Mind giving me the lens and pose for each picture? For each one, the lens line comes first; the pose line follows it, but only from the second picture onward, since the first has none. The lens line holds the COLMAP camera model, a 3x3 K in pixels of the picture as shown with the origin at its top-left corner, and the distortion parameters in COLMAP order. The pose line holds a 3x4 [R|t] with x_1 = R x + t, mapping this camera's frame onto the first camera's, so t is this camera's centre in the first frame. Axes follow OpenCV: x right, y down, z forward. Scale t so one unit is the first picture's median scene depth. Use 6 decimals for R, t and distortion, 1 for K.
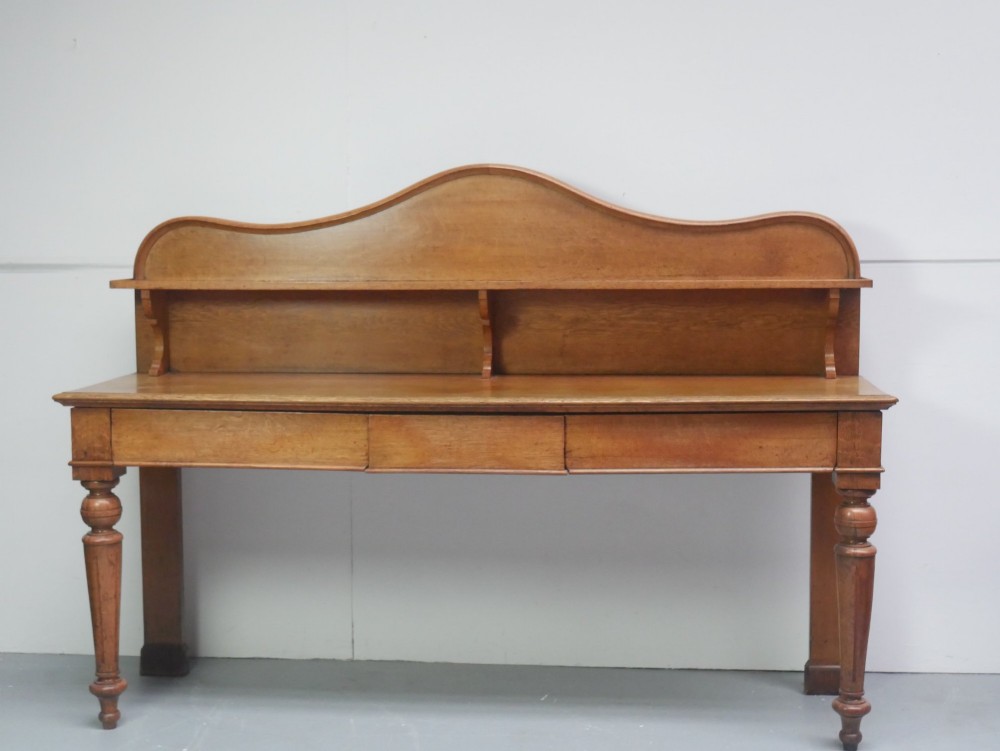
lens RADIAL K [[1517.7, 0, 544.9], [0, 1517.7, 396.2], [0, 0, 1]] dist [0.014158, 0.000000]
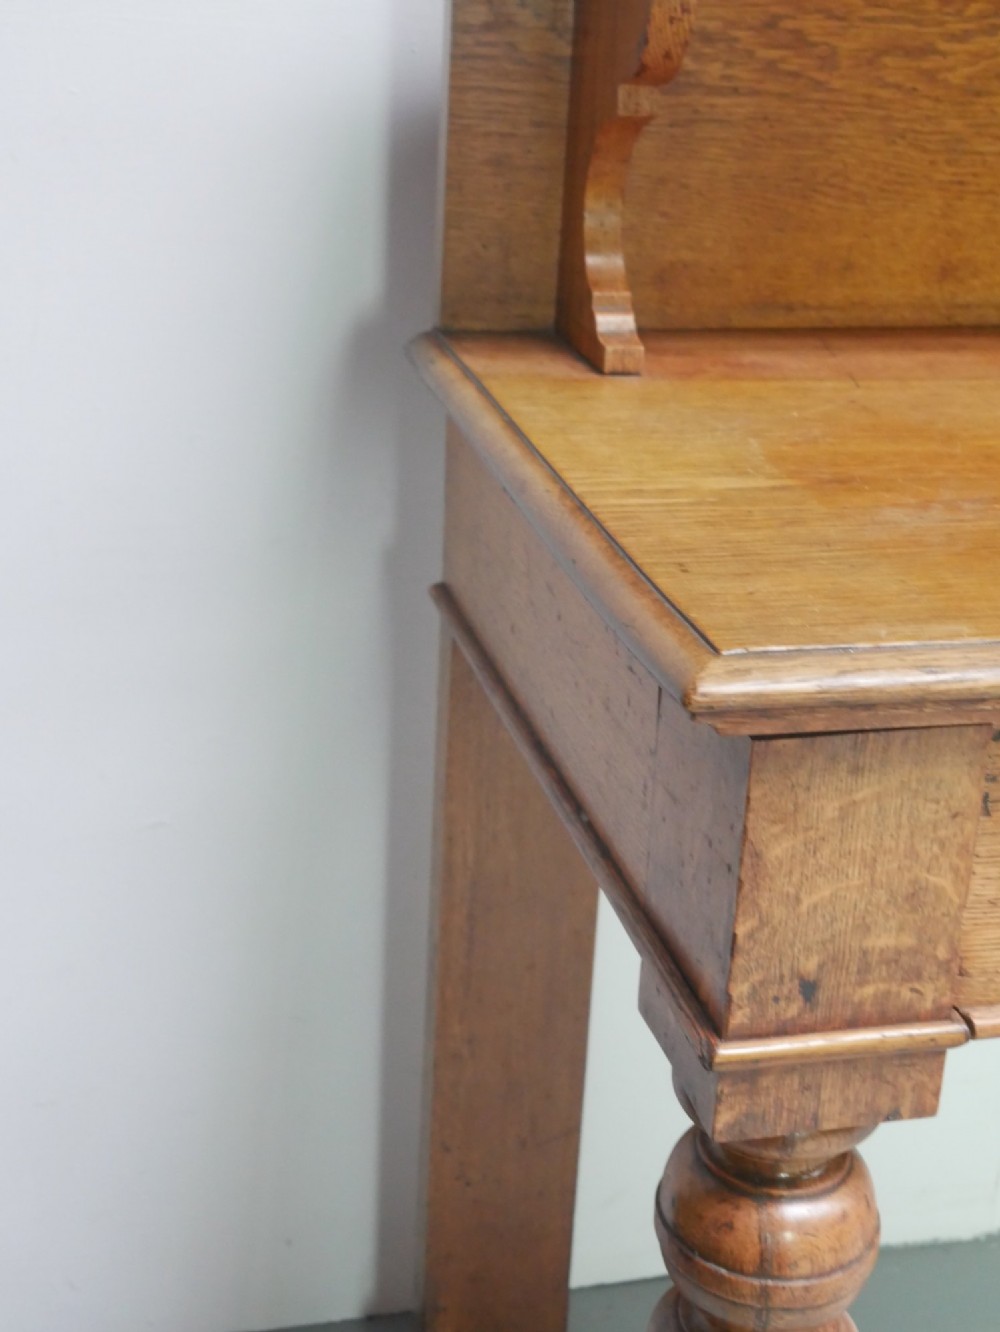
lens RADIAL K [[2021.5, 0, 576.8], [0, 2021.5, 686.4], [0, 0, 1]] dist [0.014158, 0.000000]
pose [[0.949619, -0.076089, 0.304029, -0.373900], [-0.009343, 0.962777, 0.270135, -0.049935], [-0.313267, -0.259366, 0.913561, 0.786175]]
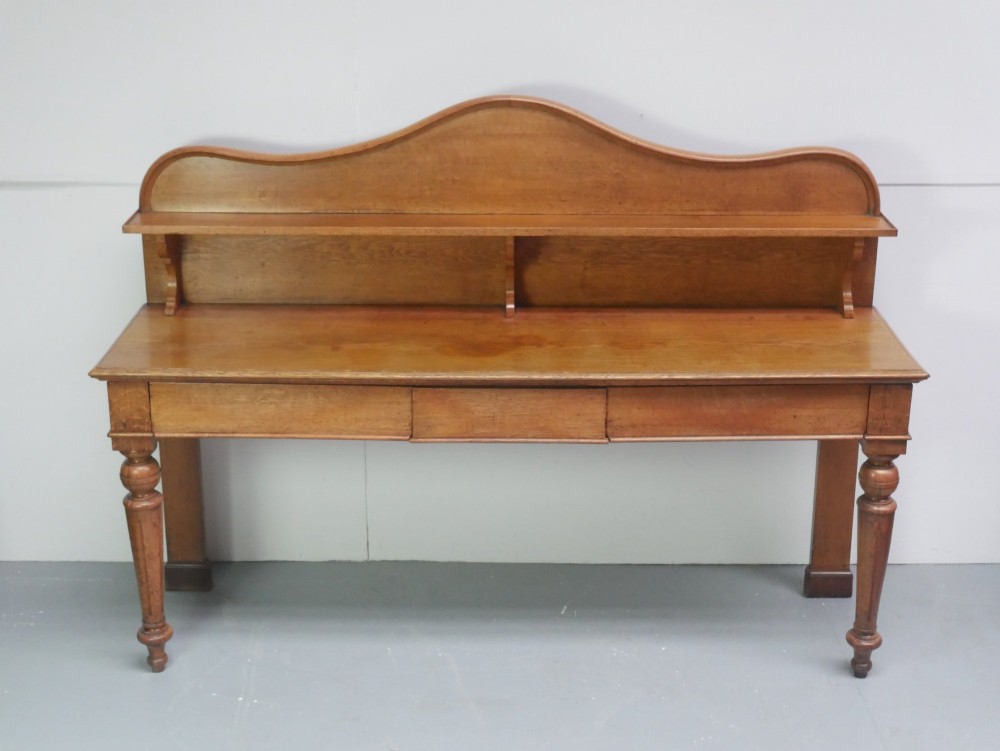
lens RADIAL K [[1551.1, 0, 552.4], [0, 1551.1, 399.2], [0, 0, 1]] dist [0.007538, 0.000000]
pose [[0.995486, -0.019359, 0.092917, -0.112584], [-0.003404, 0.971066, 0.238788, -0.214172], [-0.094851, -0.238026, 0.966616, -0.005949]]
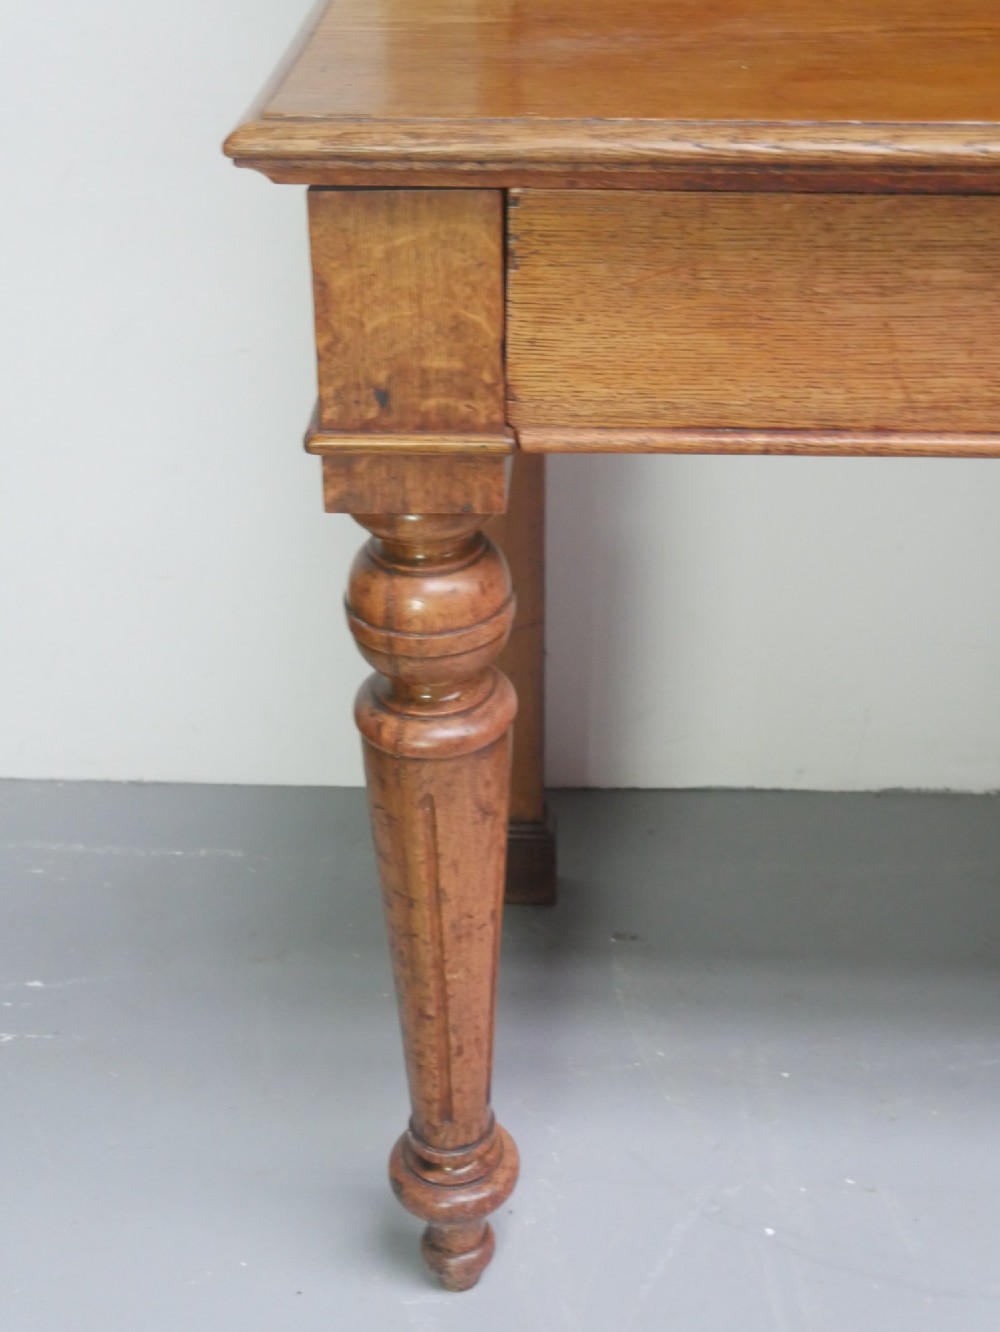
lens RADIAL K [[2021.5, 0, 499.2], [0, 2021.5, 667.8], [0, 0, 1]] dist [0.014158, 0.000000]
pose [[0.999793, -0.020190, 0.002317, -0.275970], [0.017521, 0.914110, 0.405087, -0.041476], [-0.010296, -0.404963, 0.914275, 0.694122]]
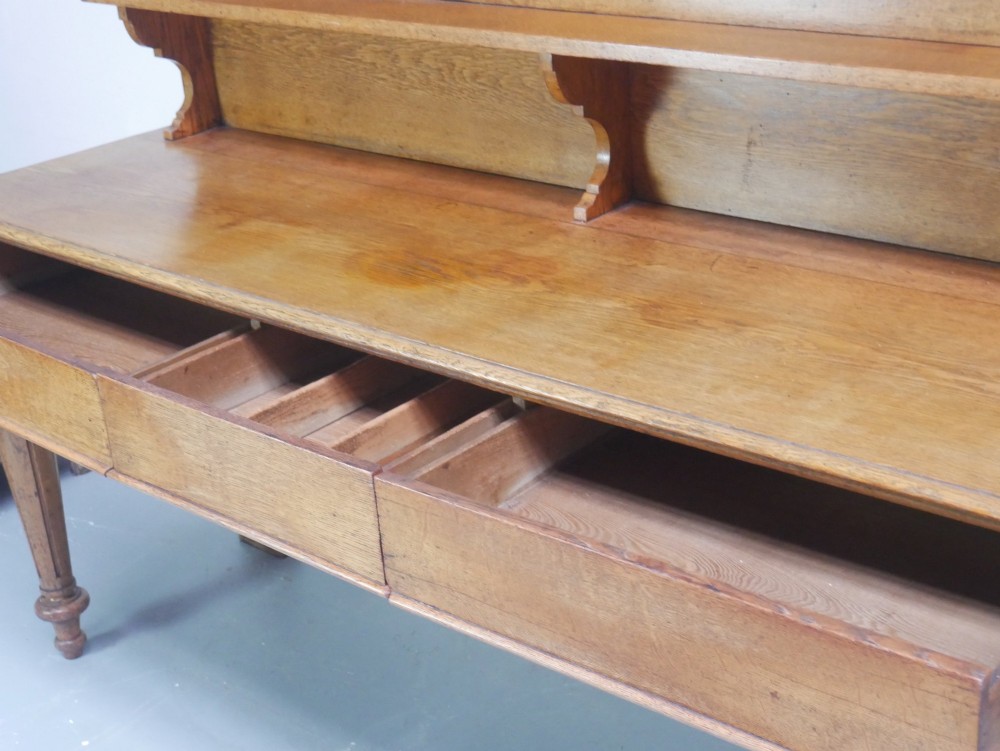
lens RADIAL K [[1517.7, 0, 522.8], [0, 1517.7, 408.7], [0, 0, 1]] dist [0.014158, 0.000000]
pose [[0.805684, 0.202780, -0.556554, 0.255717], [-0.005581, 0.942135, 0.335187, -0.129569], [0.592319, -0.266948, 0.760195, 0.610119]]
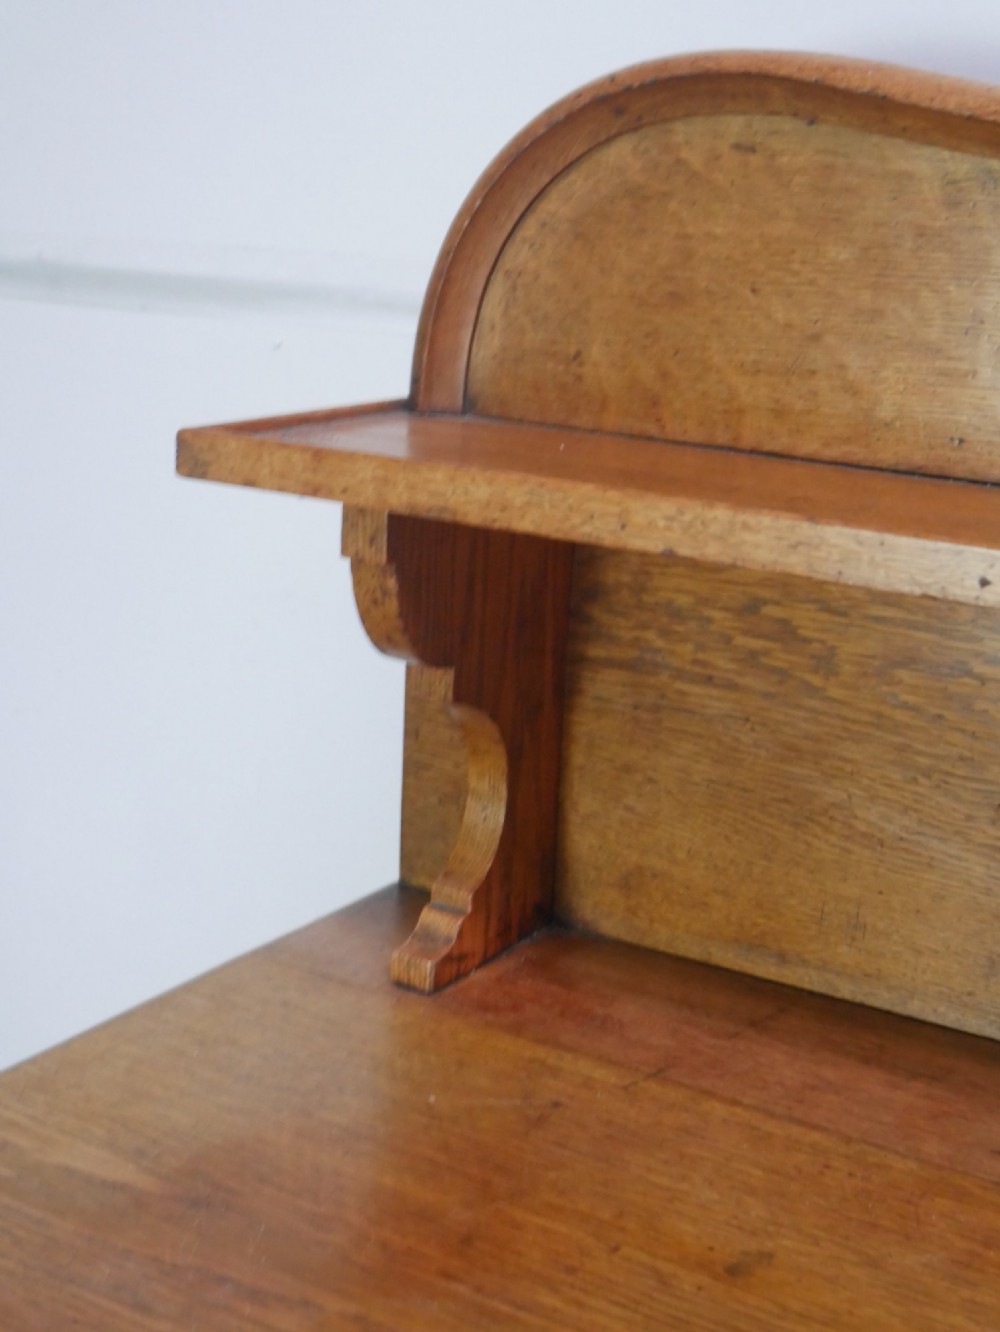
lens RADIAL K [[2048.9, 0, 498.1], [0, 2048.9, 687.5], [0, 0, 1]] dist [0.035864, 0.000000]
pose [[0.882255, 0.158589, -0.443256, -0.160488], [-0.098521, 0.982900, 0.155567, -0.089927], [0.460348, -0.093580, 0.882793, 0.852626]]
